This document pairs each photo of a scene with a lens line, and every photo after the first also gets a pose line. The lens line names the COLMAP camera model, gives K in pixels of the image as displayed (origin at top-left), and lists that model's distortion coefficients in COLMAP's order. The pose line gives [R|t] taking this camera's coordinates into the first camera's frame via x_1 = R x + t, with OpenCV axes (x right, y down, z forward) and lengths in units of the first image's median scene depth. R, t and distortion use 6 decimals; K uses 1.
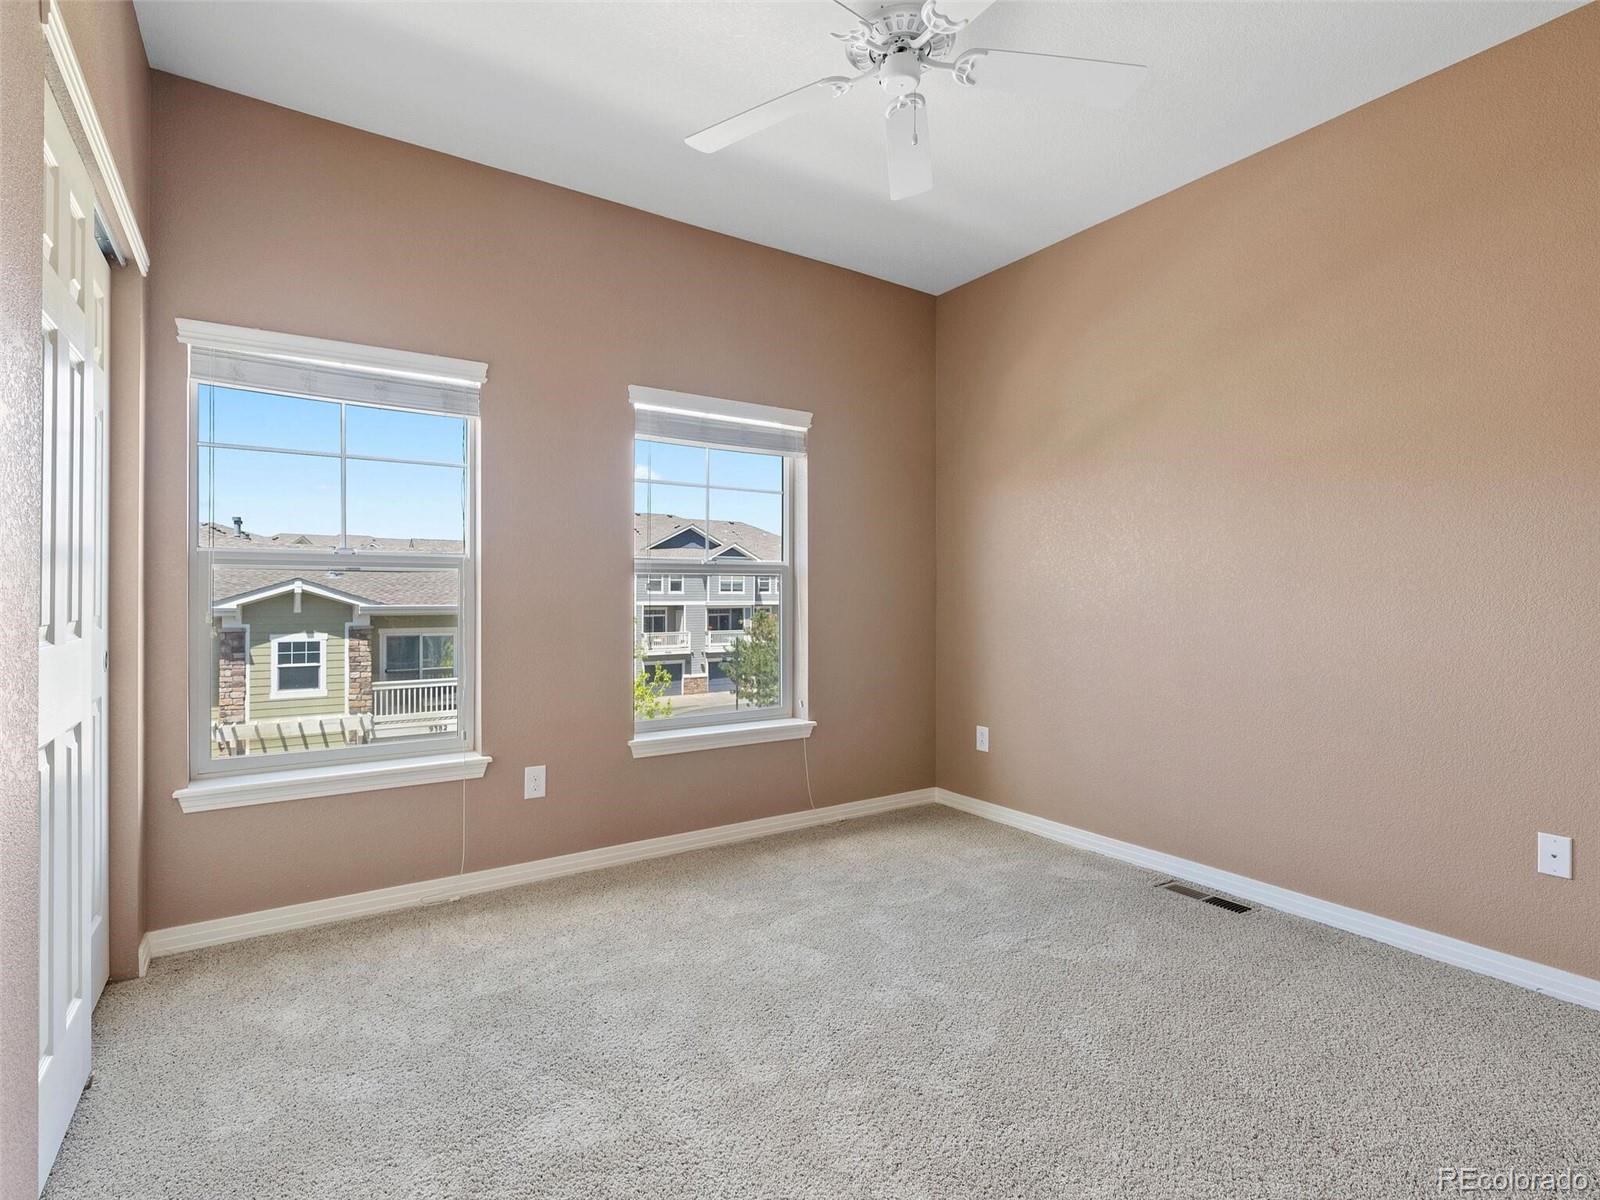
lens RADIAL K [[798.8, 0, 800.0], [0, 798.8, 600.0], [0, 0, 1]] dist [0.000325, 0.000226]
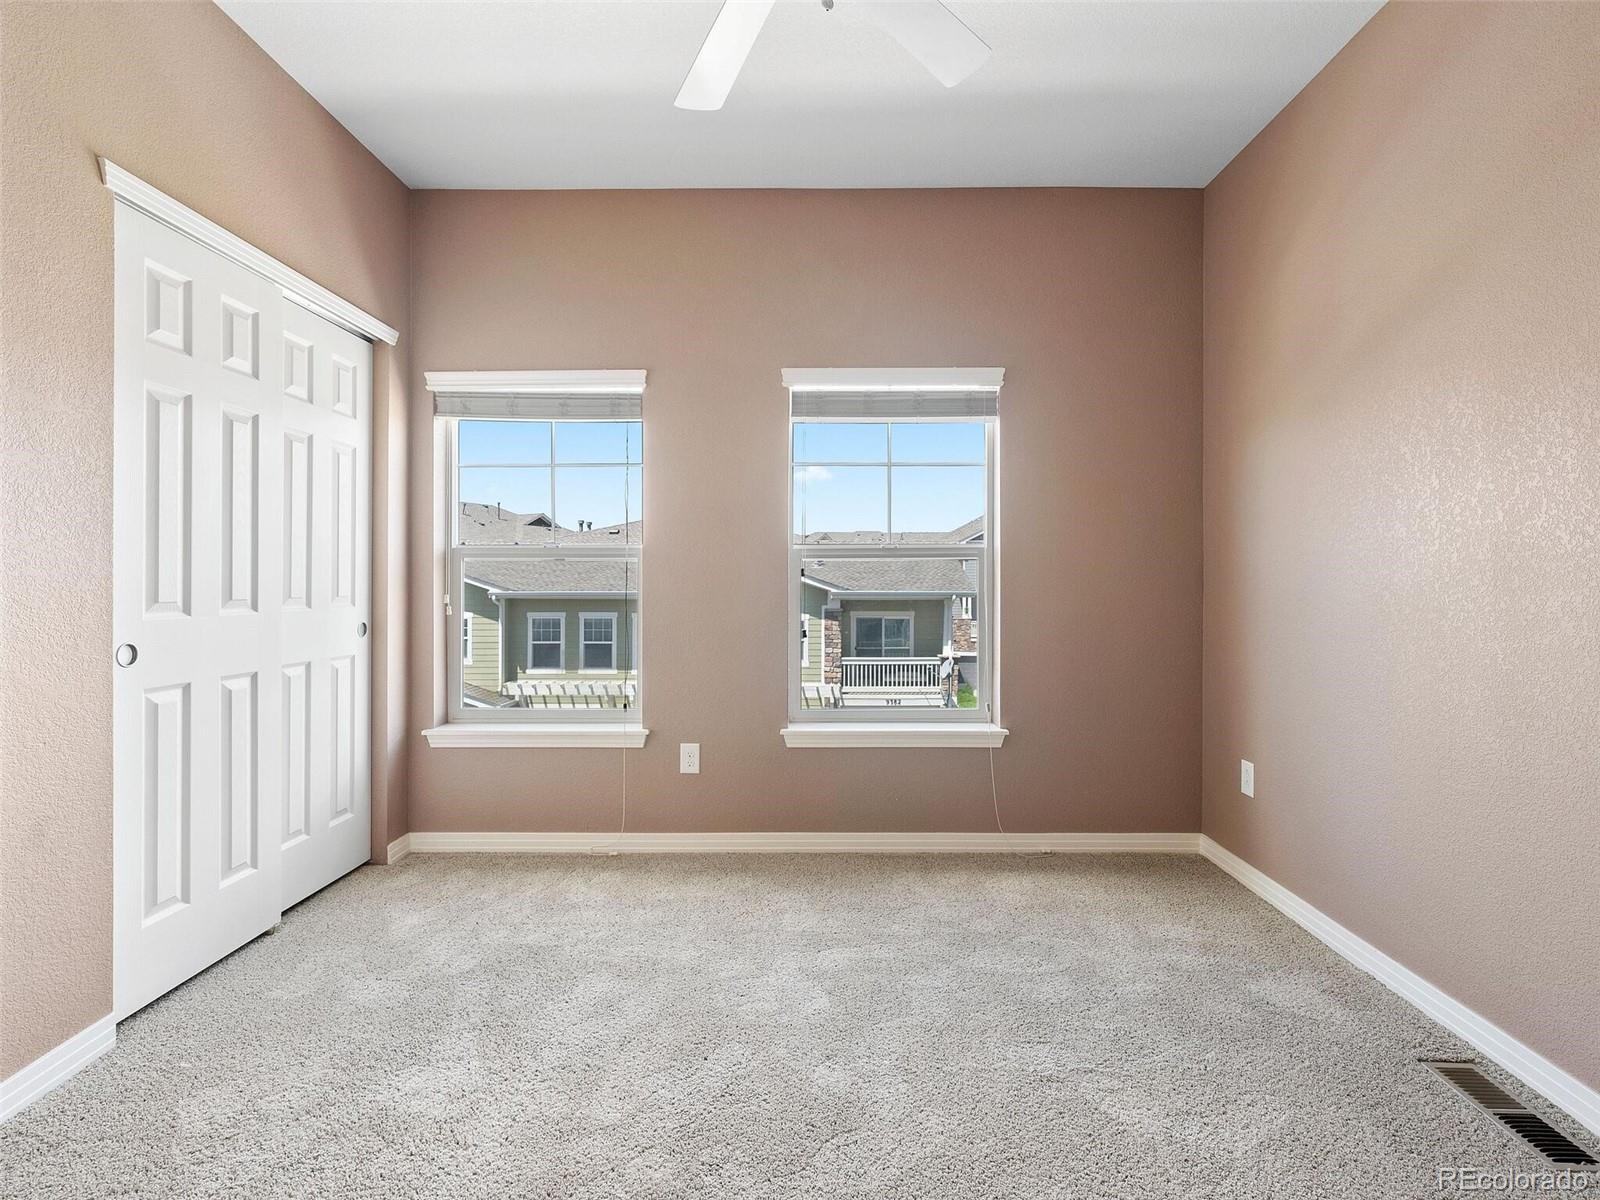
lens RADIAL K [[777.7, 0, 807.9], [0, 777.7, 584.9], [0, 0, 1]] dist [-0.001433, -0.000523]
pose [[0.824598, 0.001341, -0.565717, 0.354499], [-0.002904, 0.999994, -0.001862, -0.000130], [0.565711, 0.003178, 0.824597, 0.223712]]
